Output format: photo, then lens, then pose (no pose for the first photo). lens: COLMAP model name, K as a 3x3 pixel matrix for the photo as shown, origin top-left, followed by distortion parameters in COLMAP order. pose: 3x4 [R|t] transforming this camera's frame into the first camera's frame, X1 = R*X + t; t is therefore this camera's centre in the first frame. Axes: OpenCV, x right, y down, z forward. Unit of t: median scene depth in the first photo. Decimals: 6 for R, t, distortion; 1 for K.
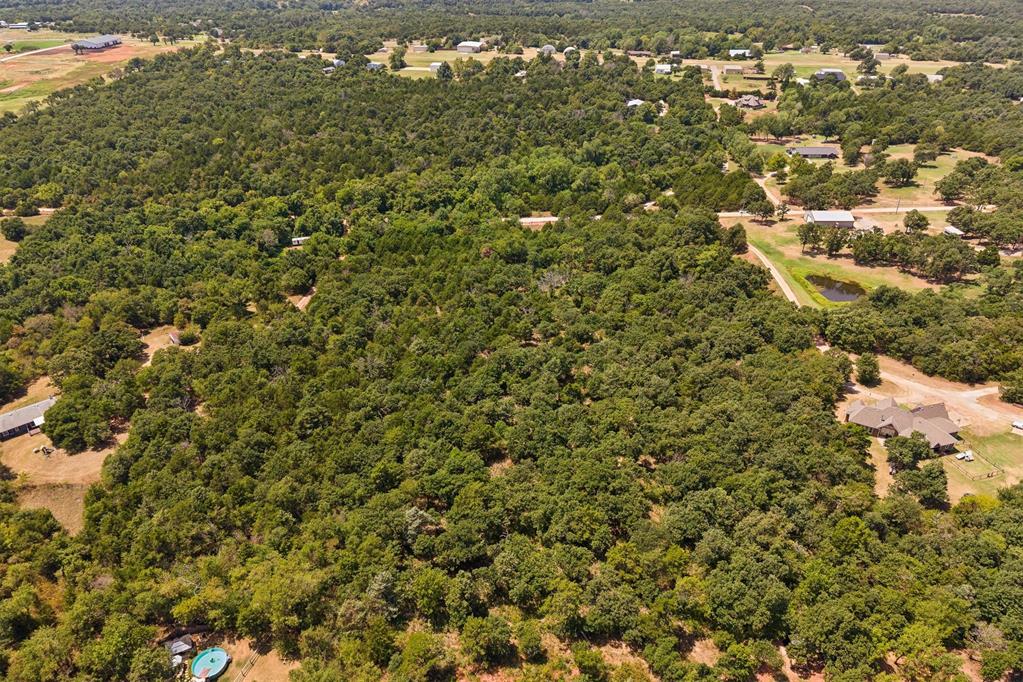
lens RADIAL K [[698.7, 0, 511.4], [0, 698.7, 334.3], [0, 0, 1]] dist [0.022396, -0.024695]
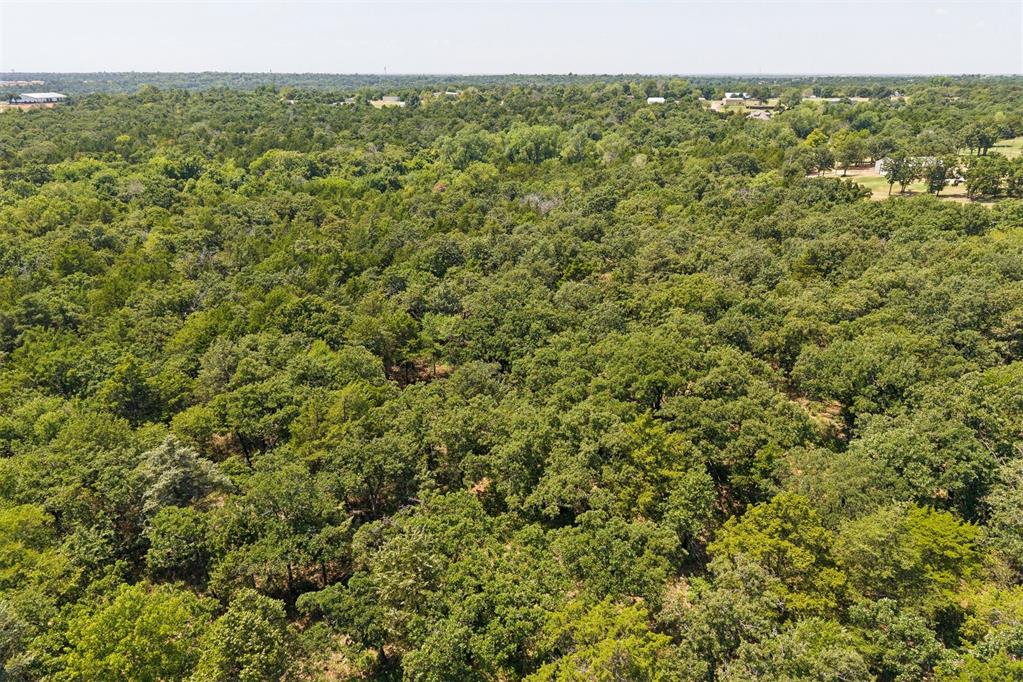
lens RADIAL K [[698.7, 0, 512.9], [0, 698.7, 333.0], [0, 0, 1]] dist [0.022396, -0.024695]
pose [[0.999697, -0.010577, 0.022219, 0.024833], [0.014273, 0.984746, -0.173410, 0.196427], [-0.020046, 0.173675, 0.984599, 0.475270]]
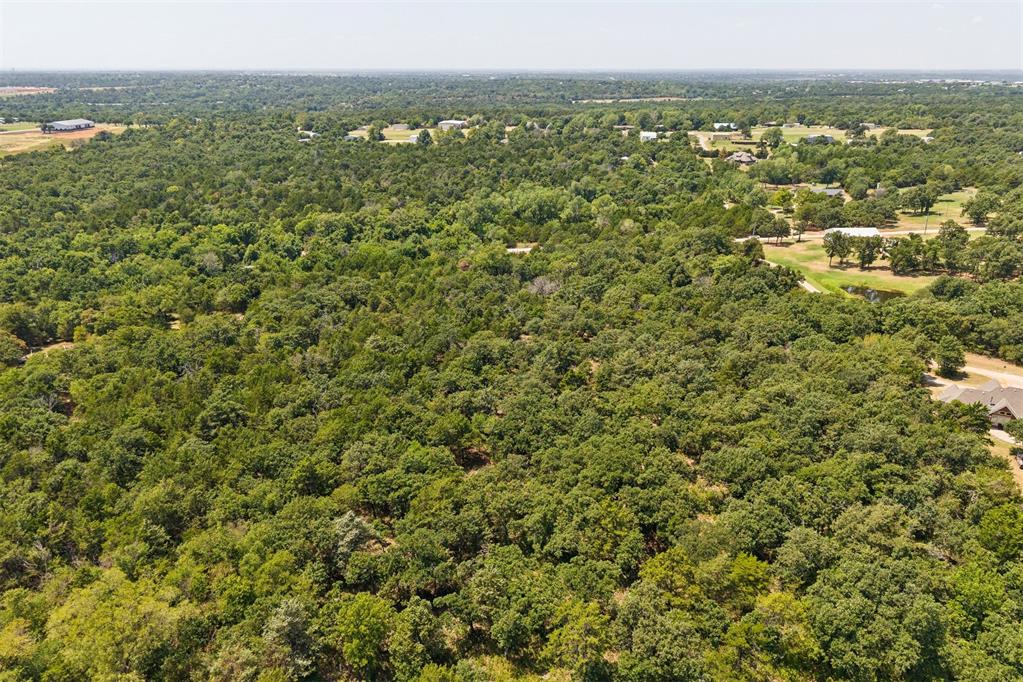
lens RADIAL K [[698.7, 0, 514.4], [0, 698.7, 344.7], [0, 0, 1]] dist [0.022396, -0.024695]
pose [[0.999607, -0.012800, 0.024943, 0.003565], [0.016375, 0.988724, -0.148851, 0.144818], [-0.022756, 0.149201, 0.988545, 0.236210]]
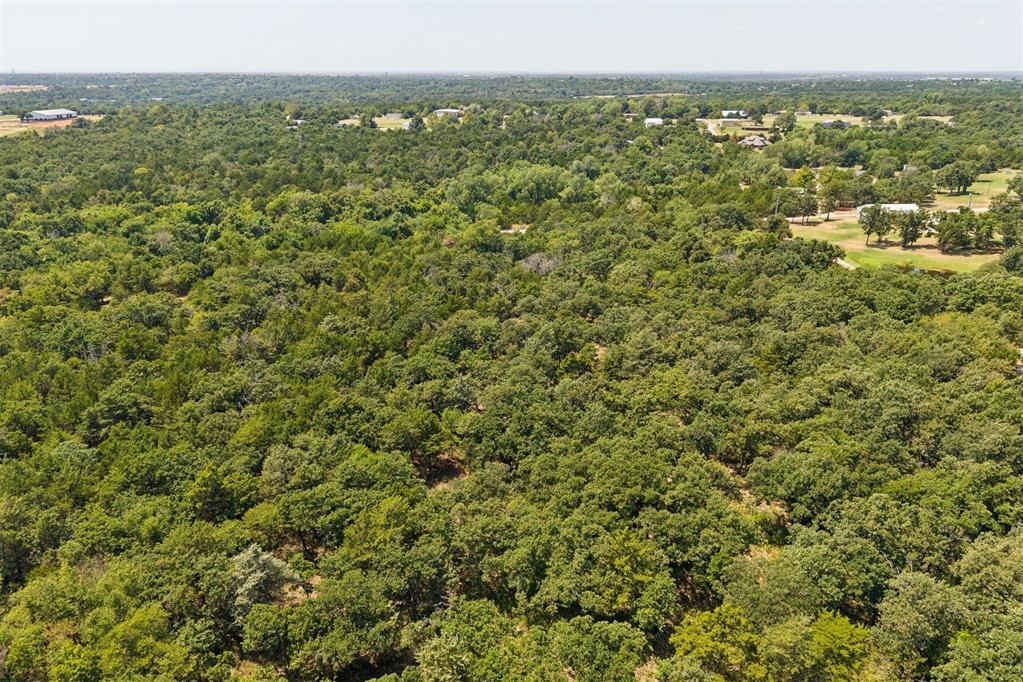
lens RADIAL K [[698.7, 0, 513.1], [0, 698.7, 341.0], [0, 0, 1]] dist [0.022396, -0.024695]
pose [[0.999701, -0.012100, 0.021233, 0.020098], [0.015318, 0.987220, -0.158626, 0.143202], [-0.019043, 0.158903, 0.987110, 0.388268]]
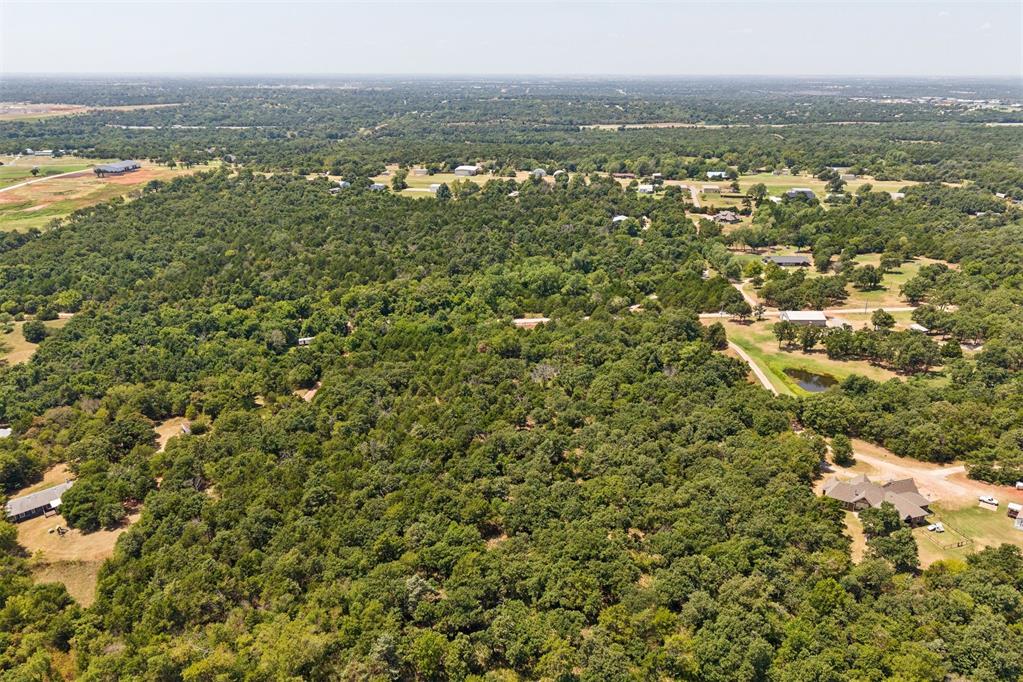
lens RADIAL K [[698.7, 0, 511.5], [0, 698.7, 338.6], [0, 0, 1]] dist [0.022396, -0.024695]
pose [[0.999955, -0.004350, 0.008472, -0.001051], [0.005620, 0.987720, -0.156131, 0.046427], [-0.007688, 0.156171, 0.987700, -0.073161]]
